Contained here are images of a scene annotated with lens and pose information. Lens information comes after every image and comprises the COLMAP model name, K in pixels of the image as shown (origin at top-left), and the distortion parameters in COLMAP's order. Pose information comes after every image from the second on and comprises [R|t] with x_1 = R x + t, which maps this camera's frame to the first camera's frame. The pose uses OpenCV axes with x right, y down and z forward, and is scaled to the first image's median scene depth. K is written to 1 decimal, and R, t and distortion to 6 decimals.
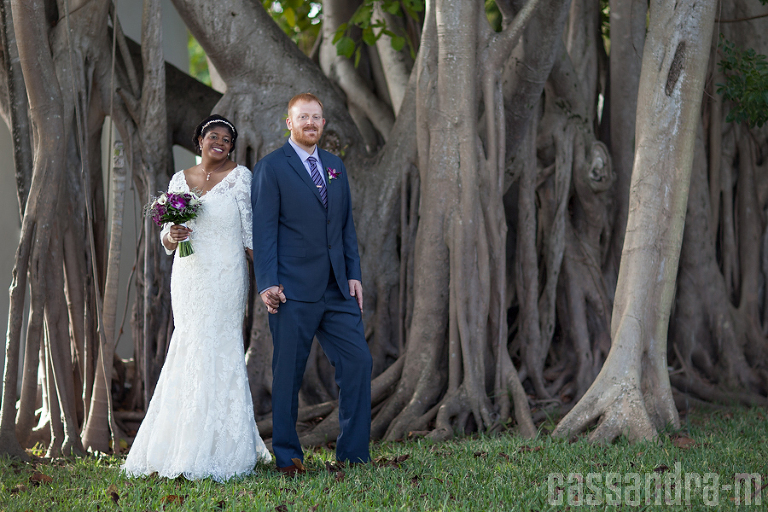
lens RADIAL K [[2368.0, 0, 384.0], [0, 2368.0, 256.0], [0, 0, 1]] dist [0.093626, -1.528536]
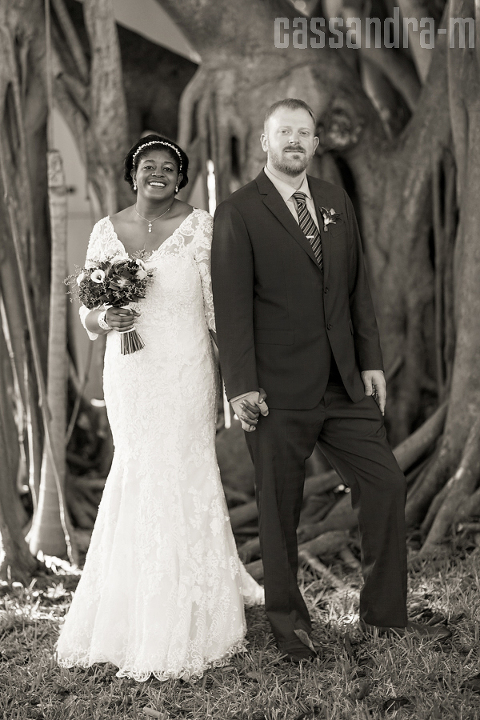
lens RADIAL K [[2220.0, 0, 197.2], [0, 2220.0, 359.9], [0, 0, 1]] dist [0.093626, -1.528536]
pose [[0.993922, -0.044453, -0.100714, 0.001537], [0.053126, 0.994952, 0.085132, -0.036699], [0.096421, -0.089965, 0.991266, 0.273180]]
